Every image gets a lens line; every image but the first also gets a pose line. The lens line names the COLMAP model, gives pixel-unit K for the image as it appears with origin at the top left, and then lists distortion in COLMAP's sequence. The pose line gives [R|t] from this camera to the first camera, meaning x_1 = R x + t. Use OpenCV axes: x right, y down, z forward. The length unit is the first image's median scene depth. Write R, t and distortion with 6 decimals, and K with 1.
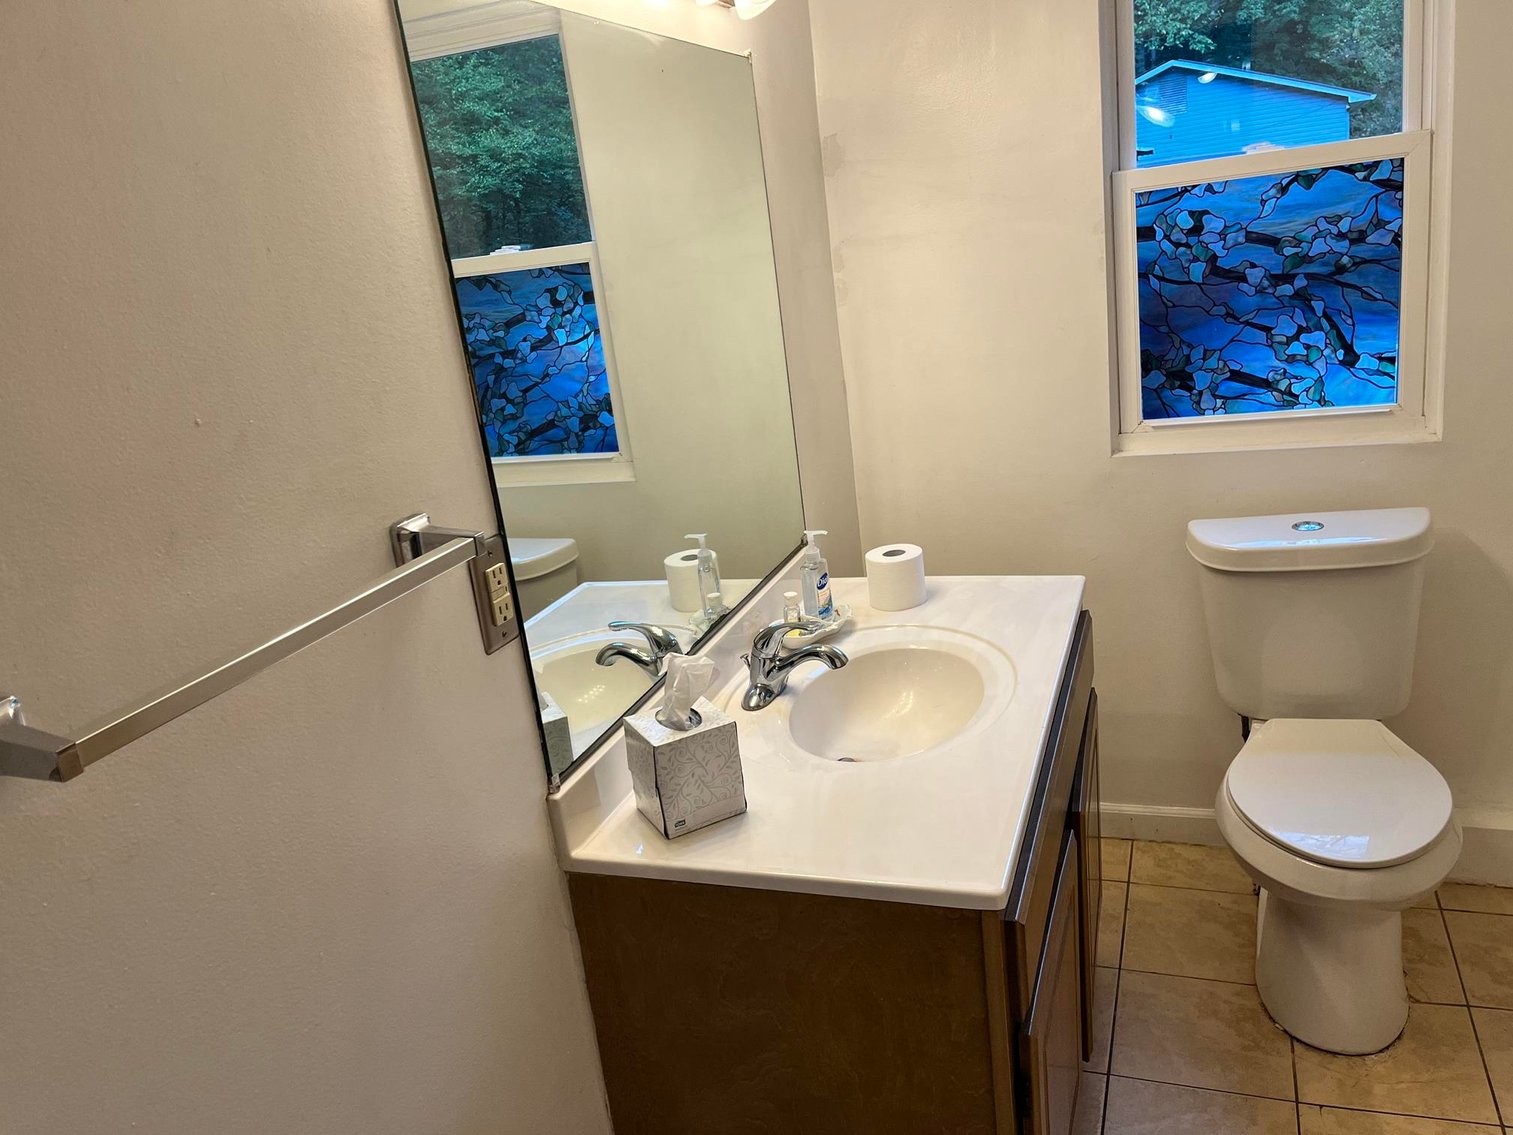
lens RADIAL K [[1137.6, 0, 752.5], [0, 1137.6, 569.1], [0, 0, 1]] dist [0.083634, -0.112597]
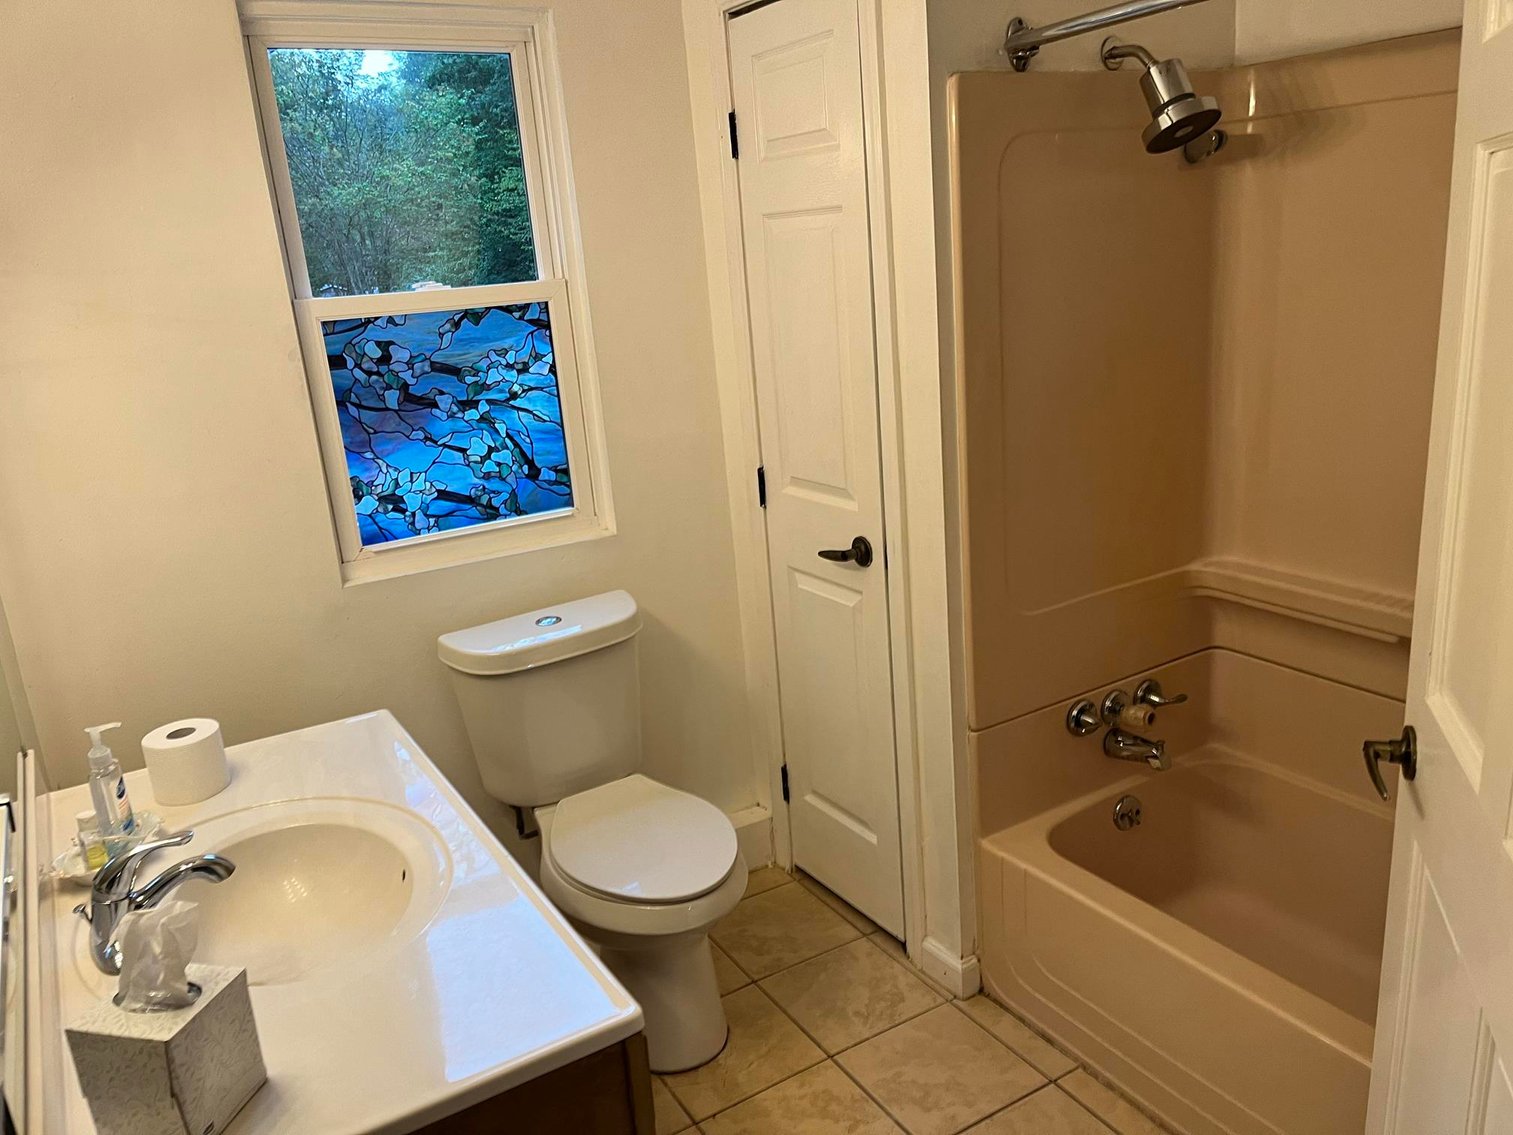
lens RADIAL K [[1137.6, 0, 752.5], [0, 1137.6, 569.1], [0, 0, 1]] dist [0.083634, -0.112597]
pose [[0.625989, -0.129194, 0.769055, -0.223804], [0.219395, 0.975525, -0.014702, -0.024732], [-0.748334, 0.177930, 0.639013, 0.134152]]
